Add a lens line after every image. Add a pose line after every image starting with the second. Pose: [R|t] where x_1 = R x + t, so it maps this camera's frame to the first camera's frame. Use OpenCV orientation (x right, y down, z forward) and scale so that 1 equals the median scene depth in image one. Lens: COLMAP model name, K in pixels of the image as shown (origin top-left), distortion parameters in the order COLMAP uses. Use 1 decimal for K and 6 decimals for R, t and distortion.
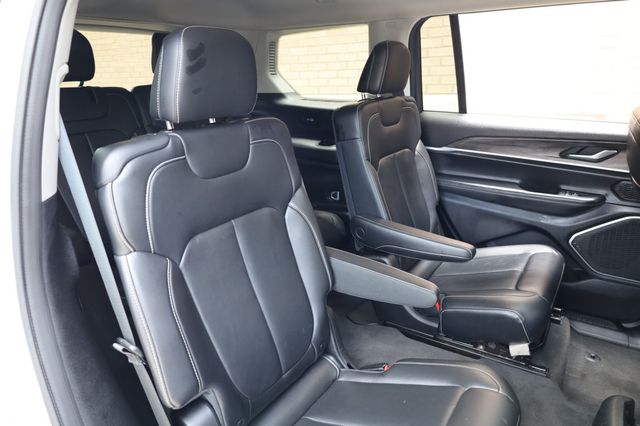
lens RADIAL K [[436.8, 0, 320.0], [0, 436.8, 213.0], [0, 0, 1]] dist [-0.006645, -0.001561]
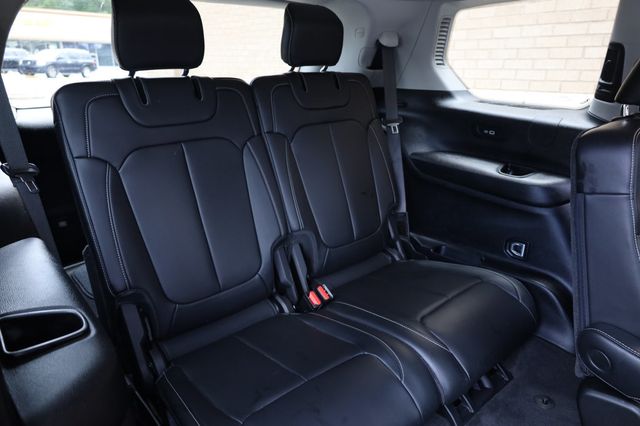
lens RADIAL K [[436.8, 0, 320.0], [0, 436.8, 213.0], [0, 0, 1]] dist [-0.006645, -0.001561]
pose [[0.960955, 0.111841, -0.253093, -0.093996], [-0.104487, 0.993624, 0.042359, -0.090891], [0.256217, -0.014260, 0.966514, 0.270179]]
